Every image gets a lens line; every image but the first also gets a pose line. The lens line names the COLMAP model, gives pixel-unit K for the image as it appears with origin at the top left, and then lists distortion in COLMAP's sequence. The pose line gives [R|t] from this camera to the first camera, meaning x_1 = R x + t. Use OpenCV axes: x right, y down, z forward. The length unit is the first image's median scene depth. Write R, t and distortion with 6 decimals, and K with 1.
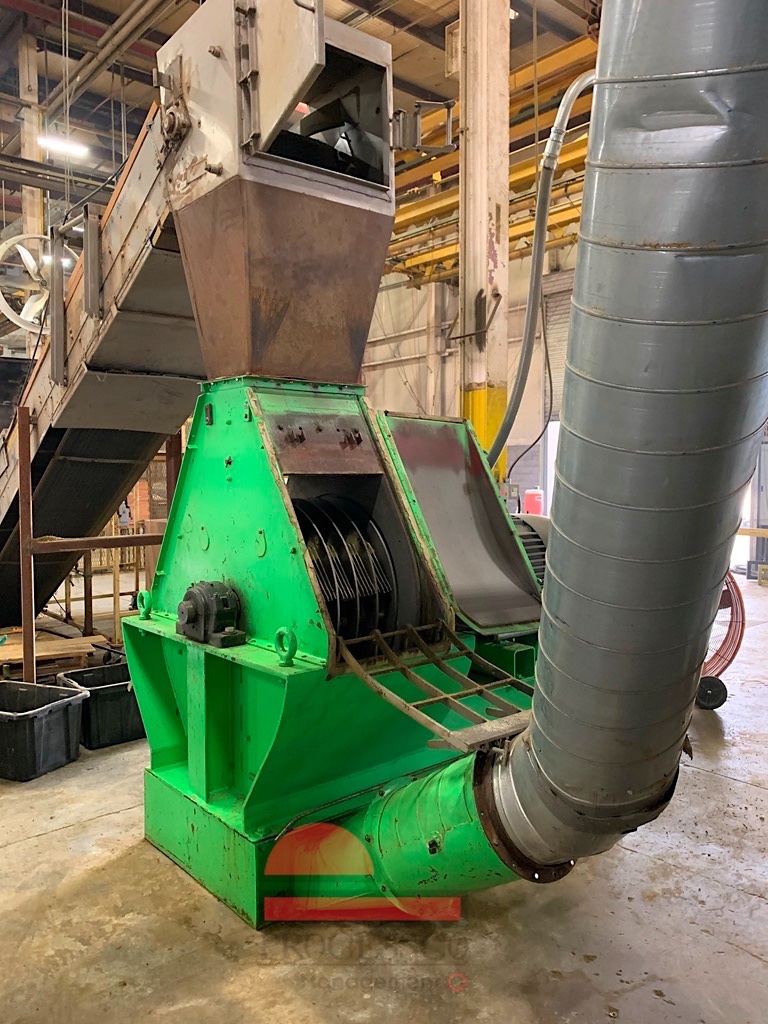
lens RADIAL K [[787.1, 0, 377.6], [0, 787.1, 511.5], [0, 0, 1]] dist [0.004904, -0.002098]
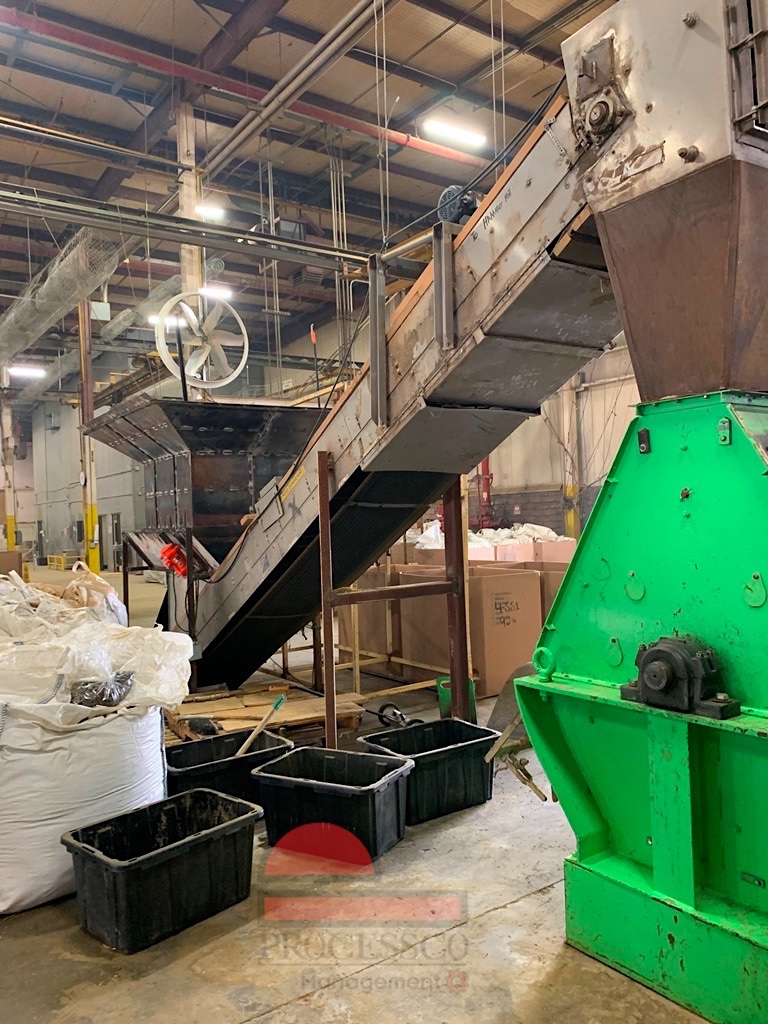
lens RADIAL K [[793.9, 0, 384.0], [0, 793.9, 512.0], [0, 0, 1]] dist [0.014720, -0.024610]
pose [[0.992842, -0.036513, -0.113721, -0.354545], [0.030109, 0.997890, -0.057529, -0.004464], [0.115582, 0.053693, 0.991846, 0.097759]]
